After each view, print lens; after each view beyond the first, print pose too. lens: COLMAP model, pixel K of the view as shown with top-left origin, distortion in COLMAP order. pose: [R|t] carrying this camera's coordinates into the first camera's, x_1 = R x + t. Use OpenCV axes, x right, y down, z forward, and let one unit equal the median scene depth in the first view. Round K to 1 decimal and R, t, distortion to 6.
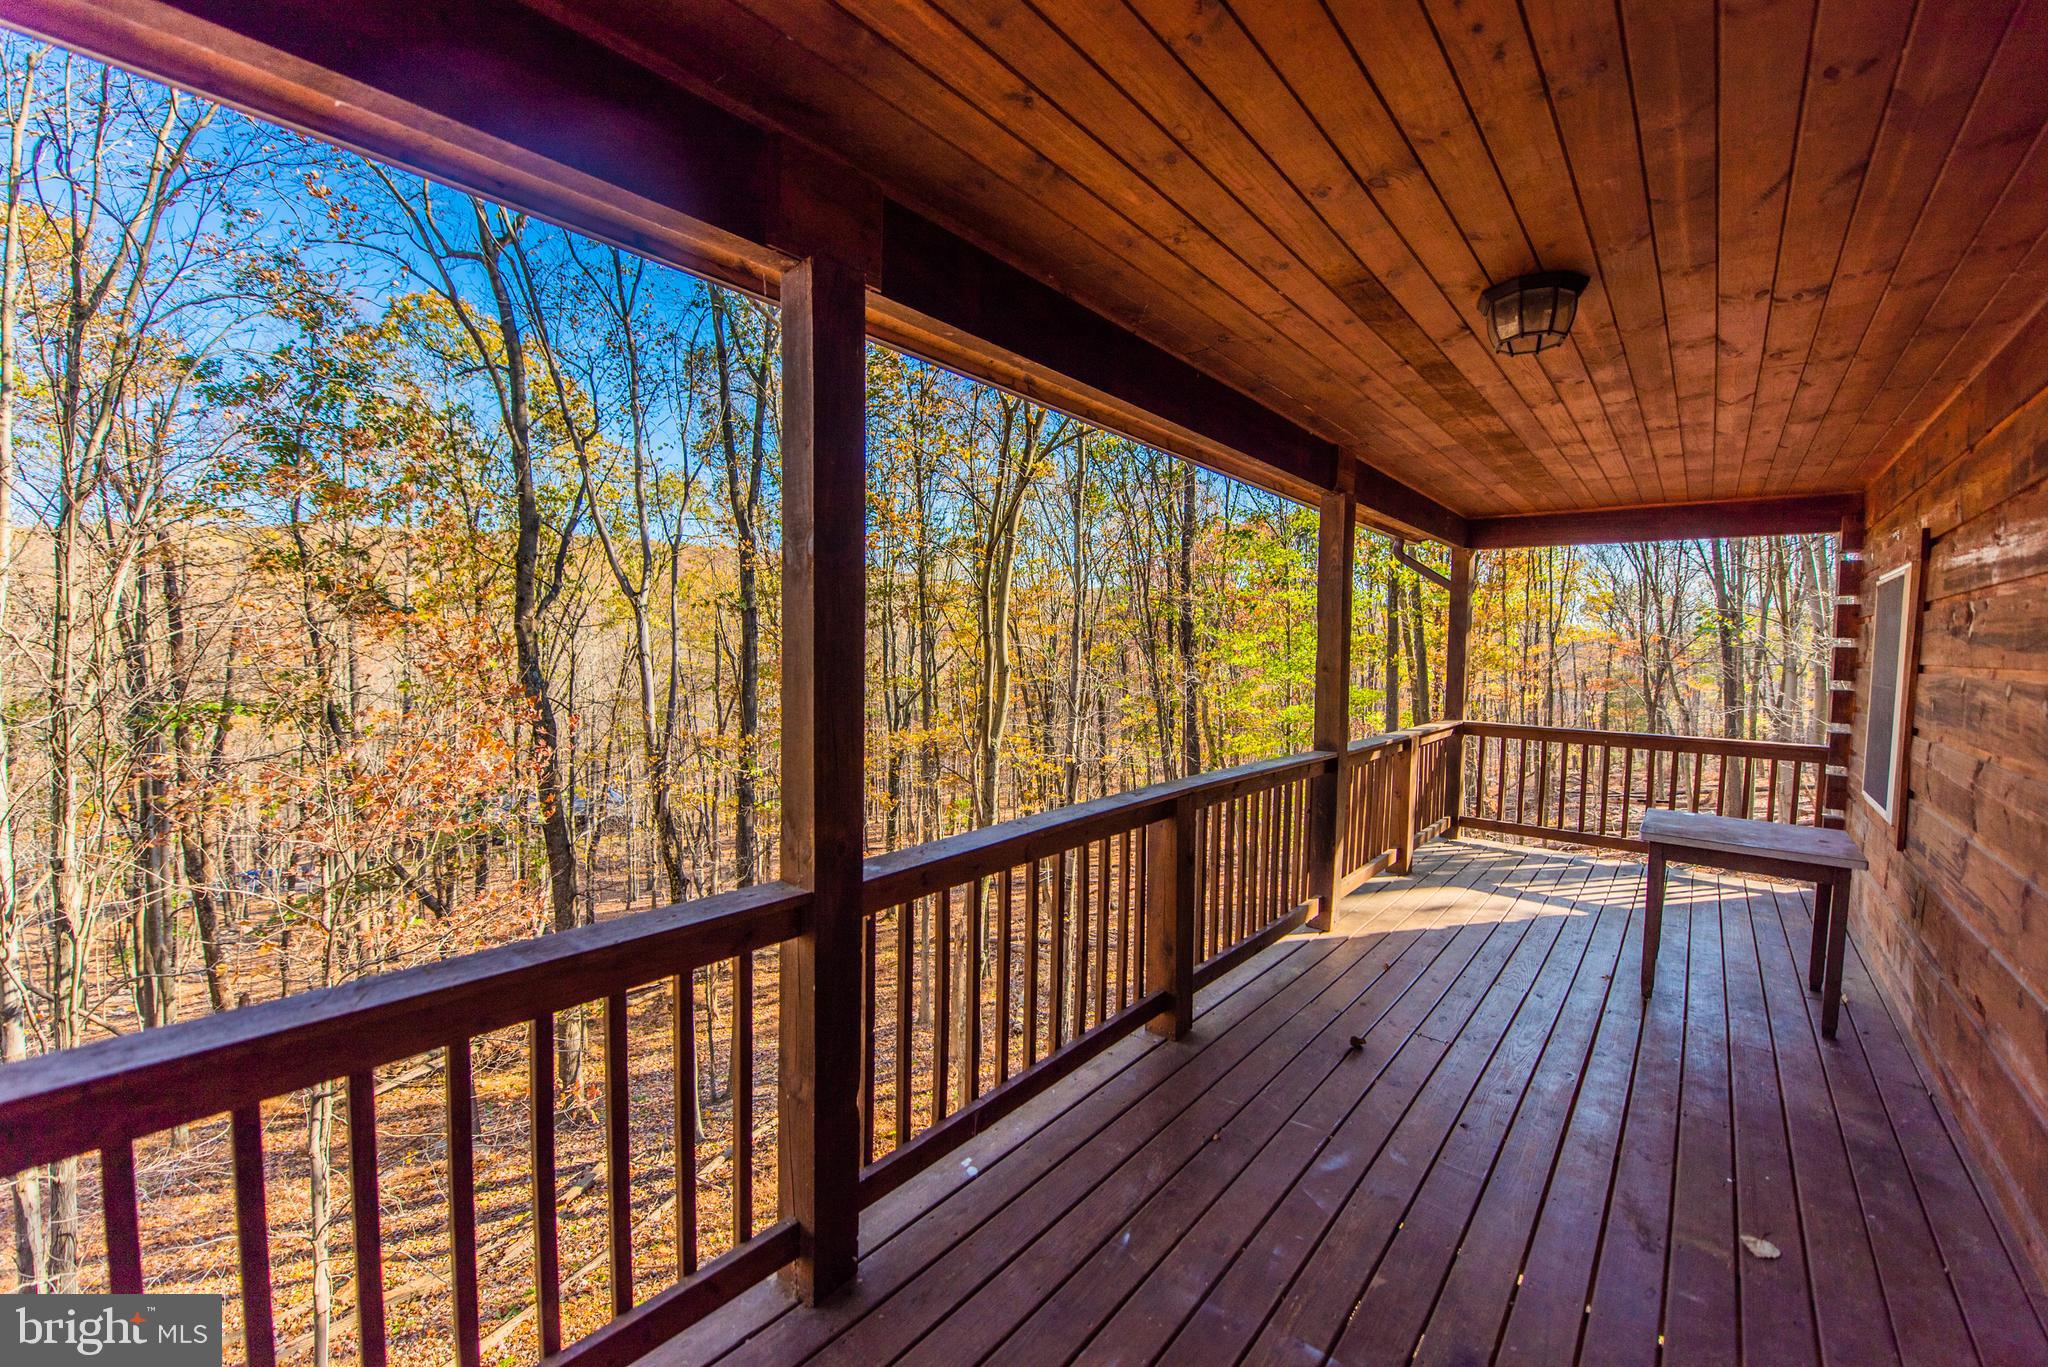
lens RADIAL K [[832.8, 0, 1032.7], [0, 832.8, 691.6], [0, 0, 1]] dist [-0.014839, -0.003290]
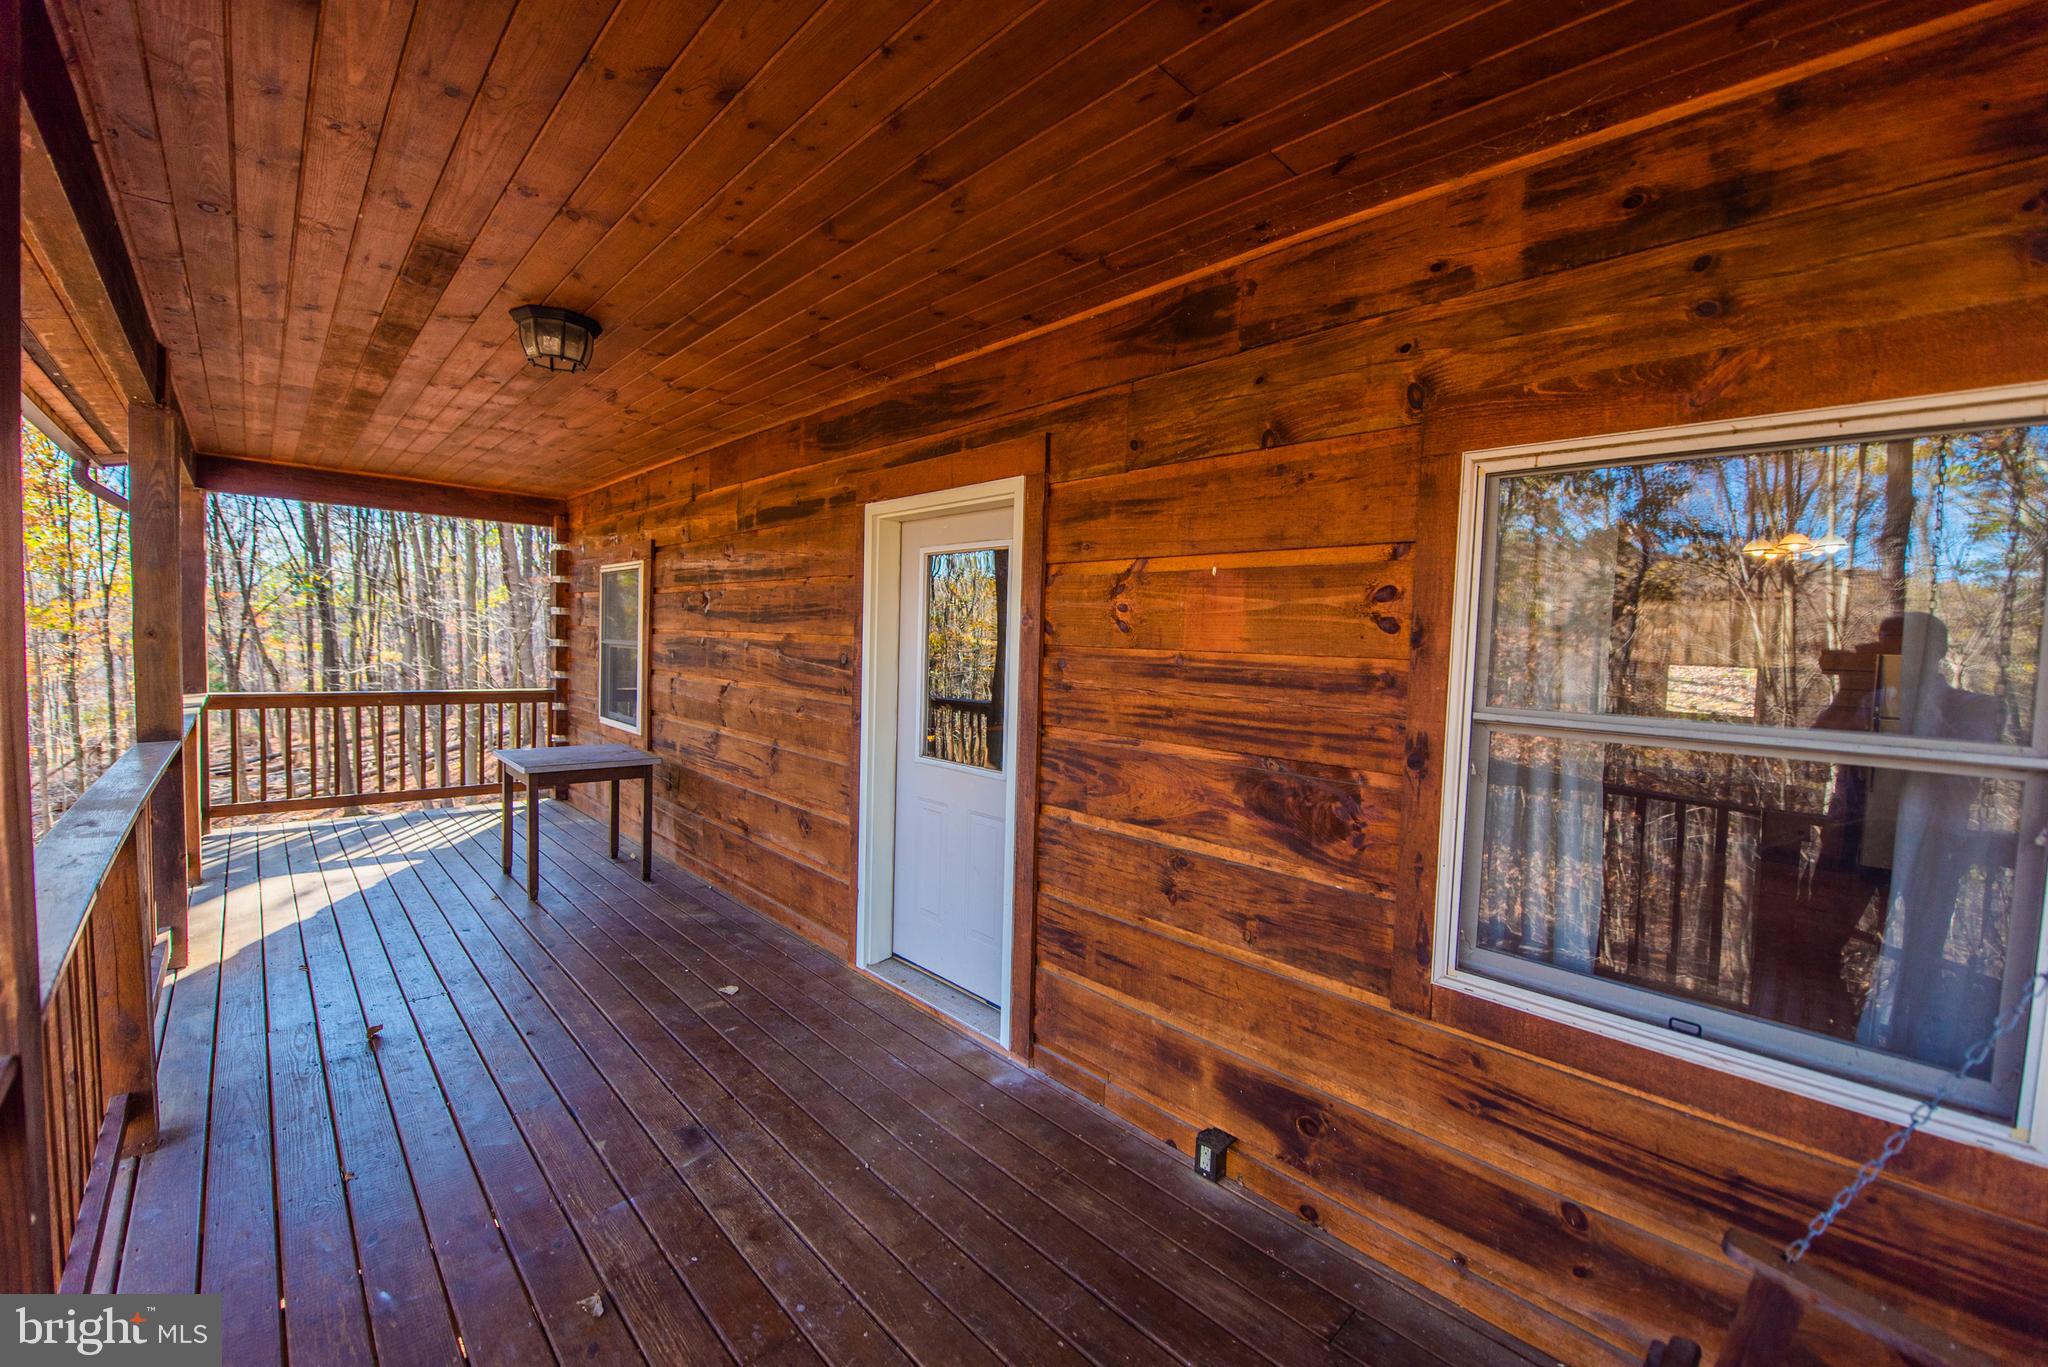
lens RADIAL K [[832.8, 0, 1032.7], [0, 832.8, 691.6], [0, 0, 1]] dist [-0.014839, -0.003290]
pose [[0.078873, -0.075416, 0.994028, -0.396609], [0.025435, 0.996962, 0.073620, -0.010818], [-0.996560, 0.019477, 0.080552, 0.151205]]
